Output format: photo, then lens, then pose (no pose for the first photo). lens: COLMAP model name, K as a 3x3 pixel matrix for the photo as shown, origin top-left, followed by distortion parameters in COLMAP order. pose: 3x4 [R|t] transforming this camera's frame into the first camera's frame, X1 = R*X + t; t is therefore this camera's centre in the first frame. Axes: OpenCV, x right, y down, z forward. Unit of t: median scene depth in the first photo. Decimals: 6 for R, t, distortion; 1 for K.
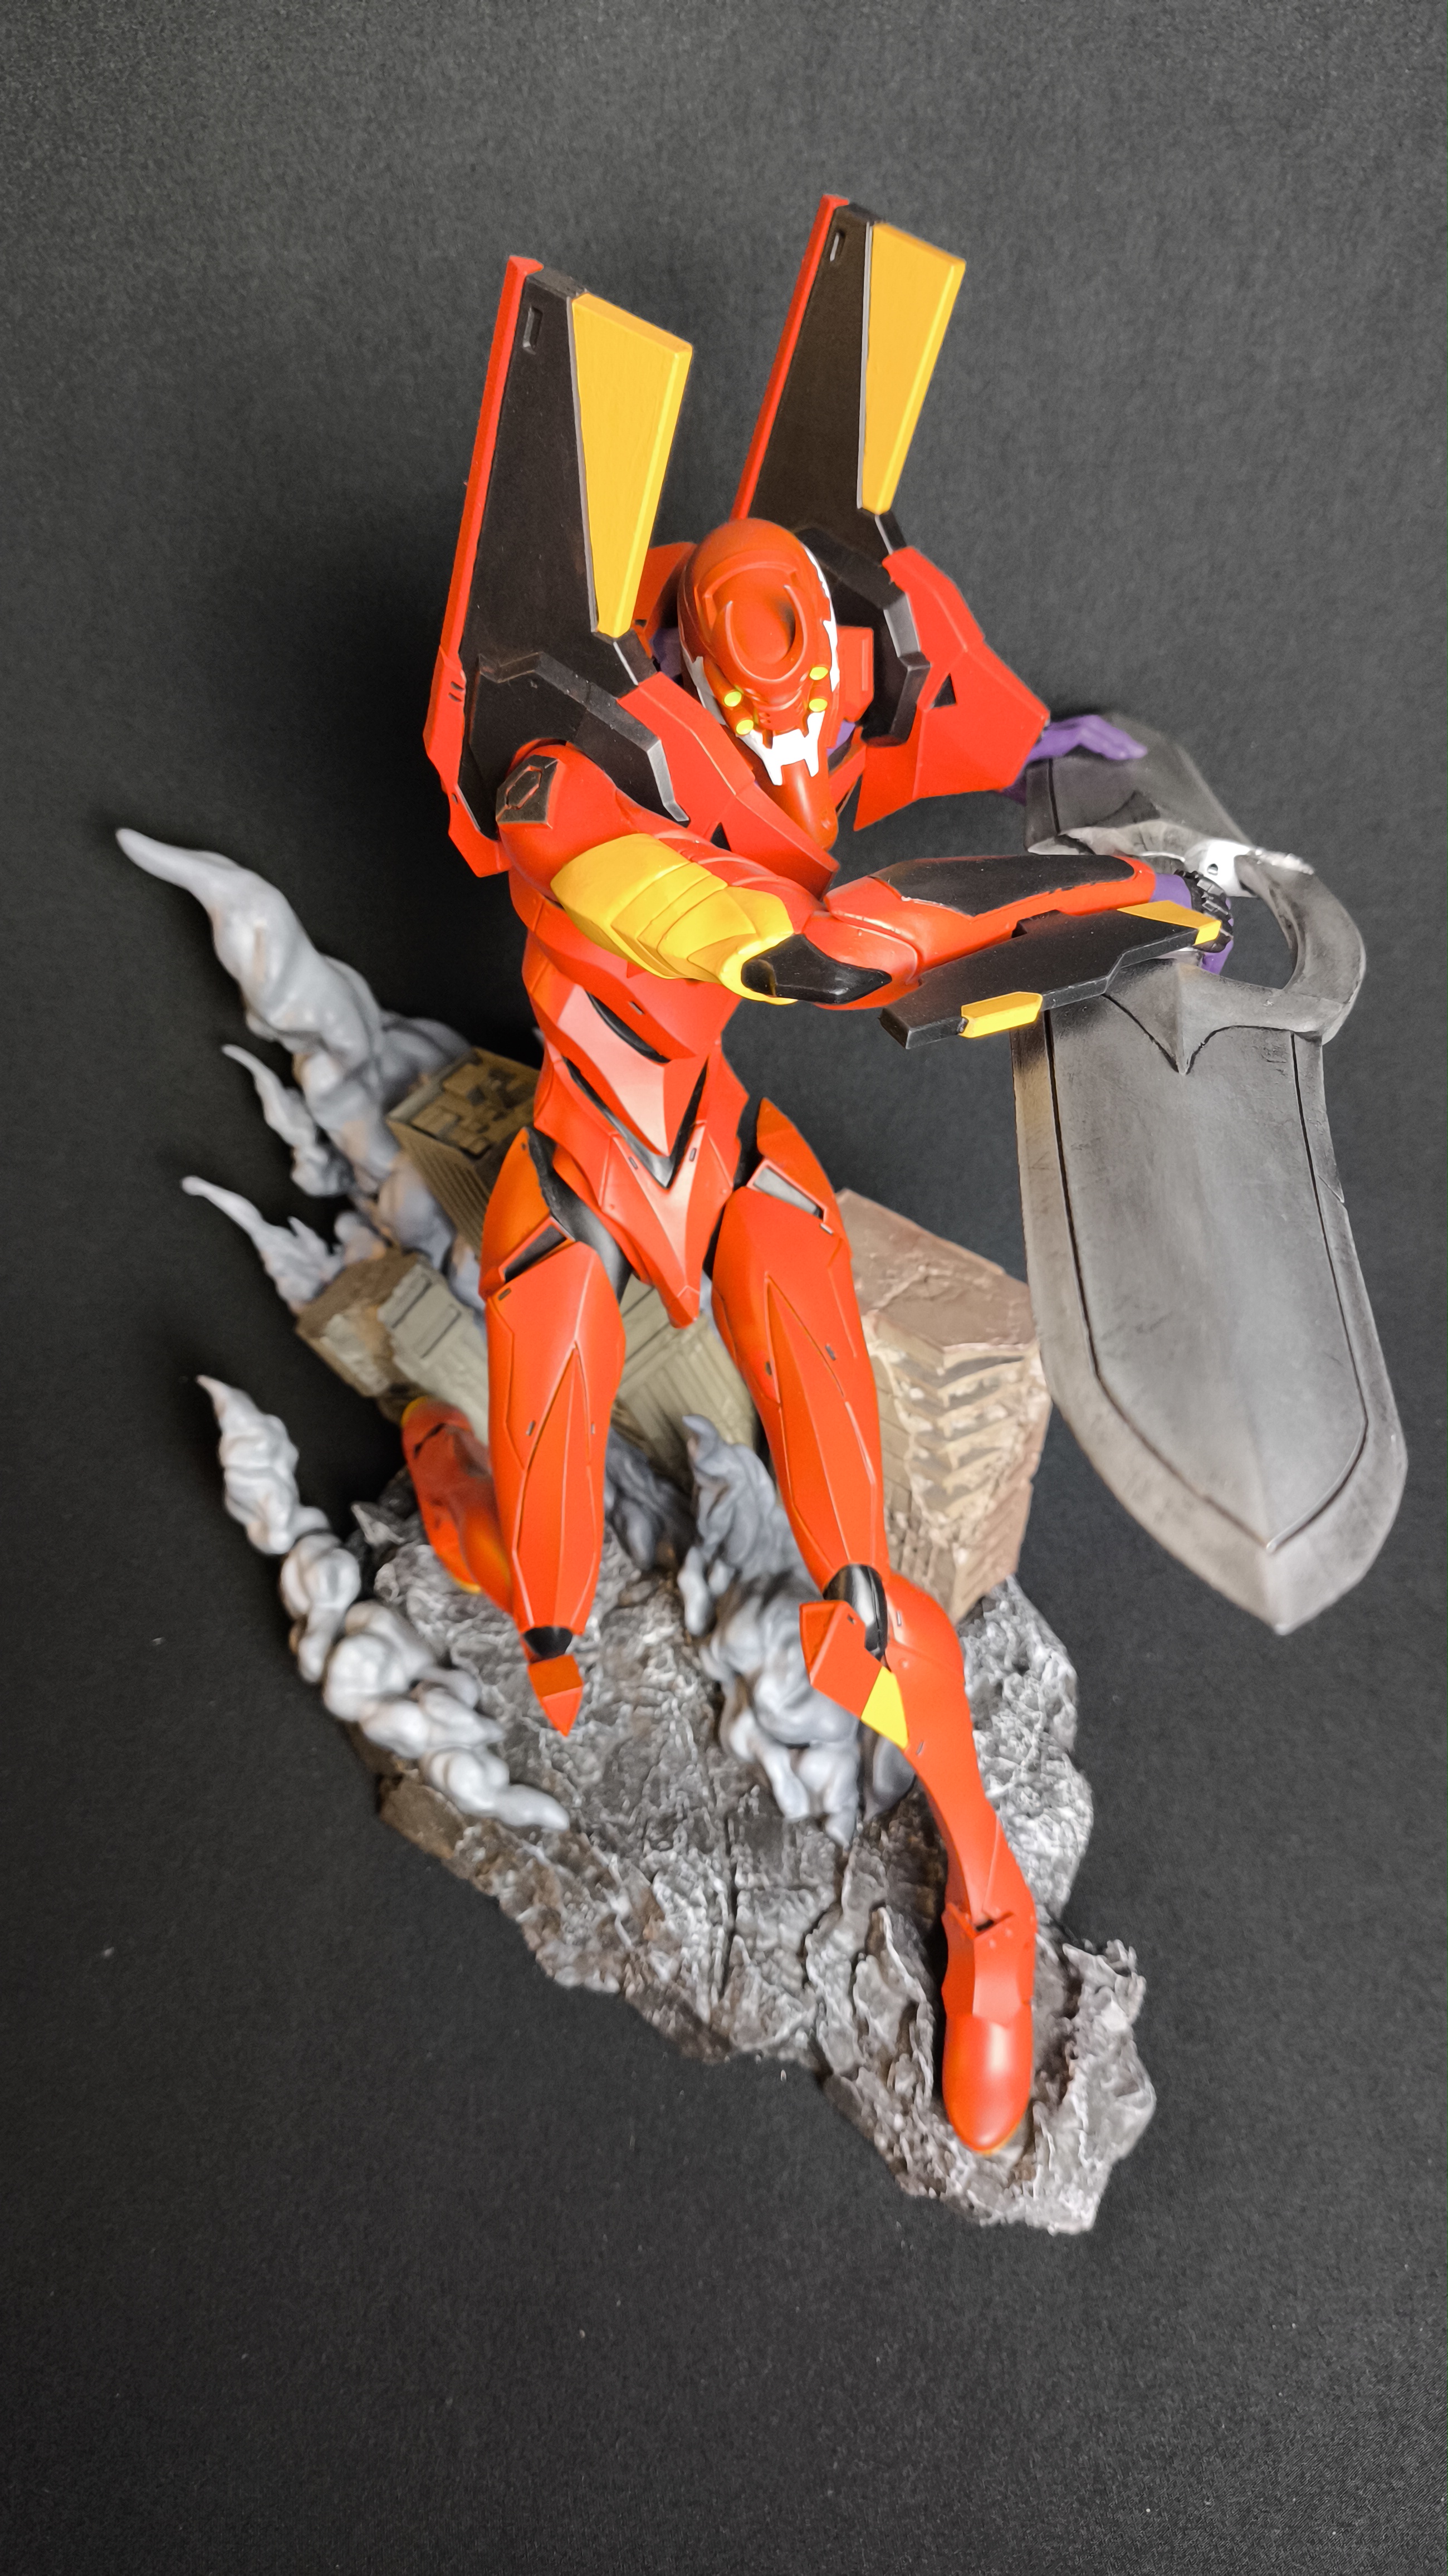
lens RADIAL K [[1929.1, 0, 638.7], [0, 1929.1, 1261.6], [0, 0, 1]] dist [0.000055, -0.044260]
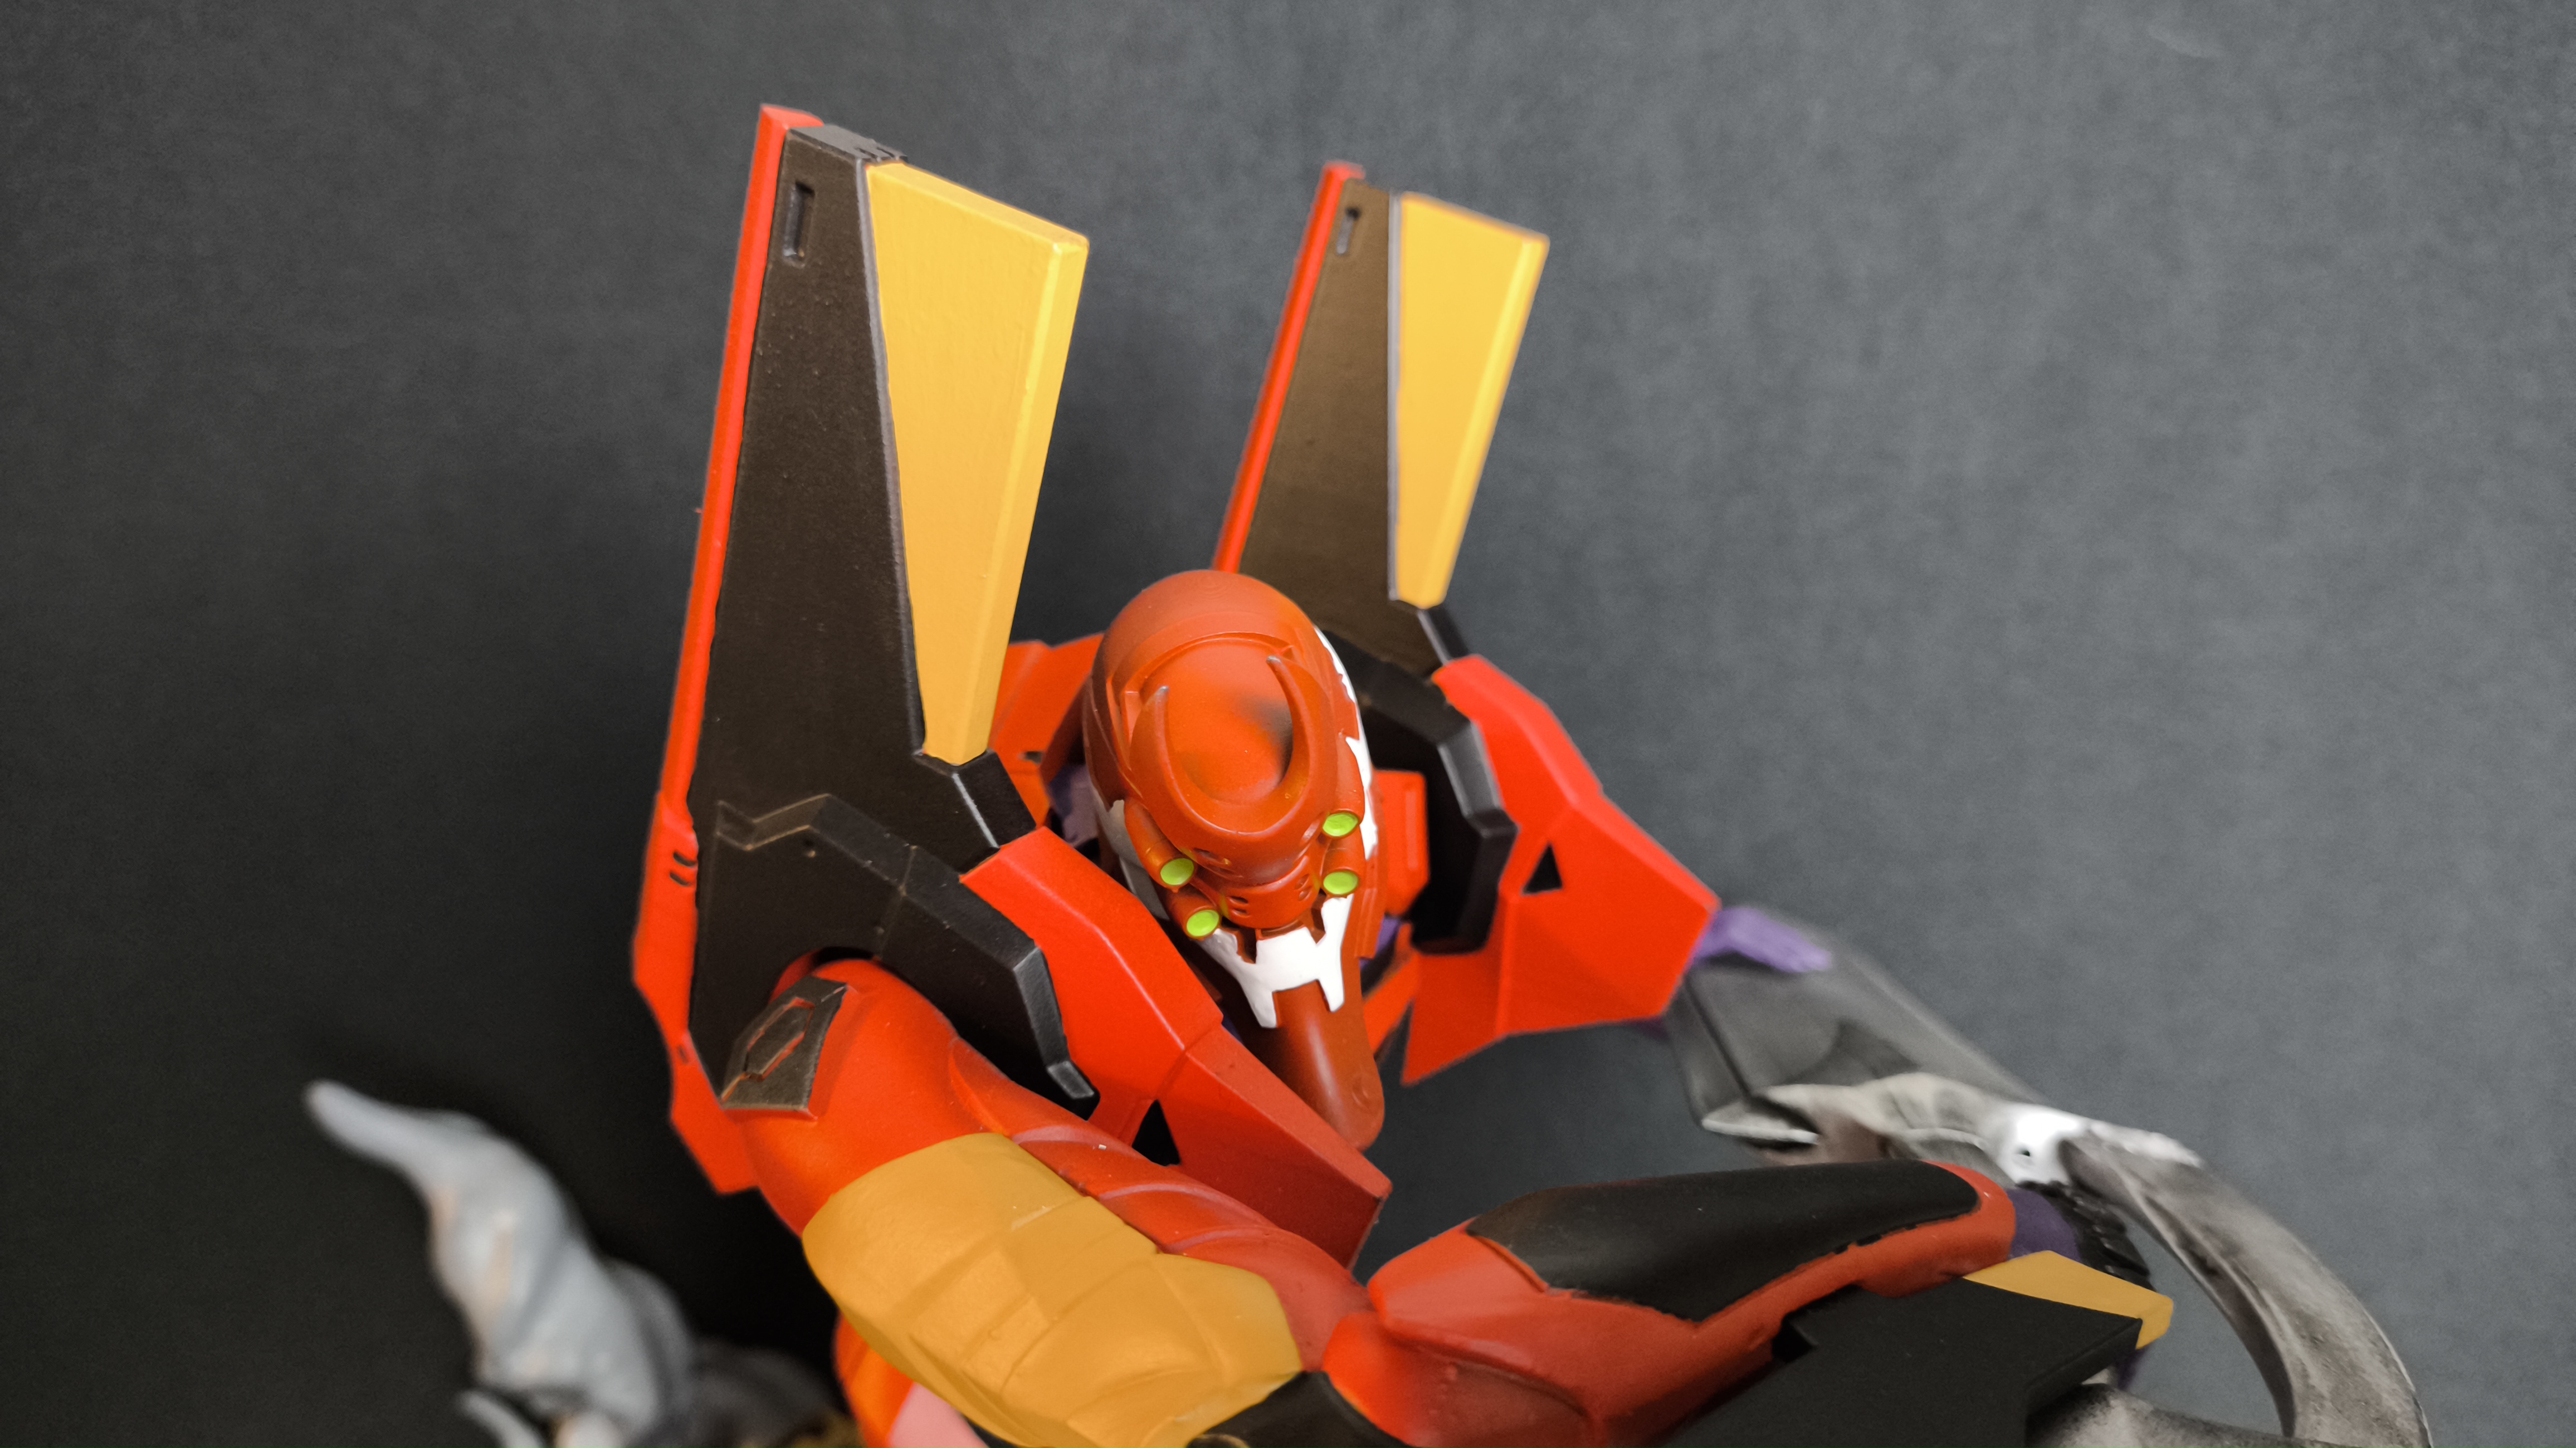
lens RADIAL K [[1929.1, 0, 1296.1], [0, 1929.1, 717.1], [0, 0, 1]] dist [0.000055, -0.044260]
pose [[0.997698, 0.001969, 0.067789, 0.039278], [0.023038, 0.930295, -0.366087, -0.120495], [-0.063784, 0.366806, 0.928108, 0.428694]]
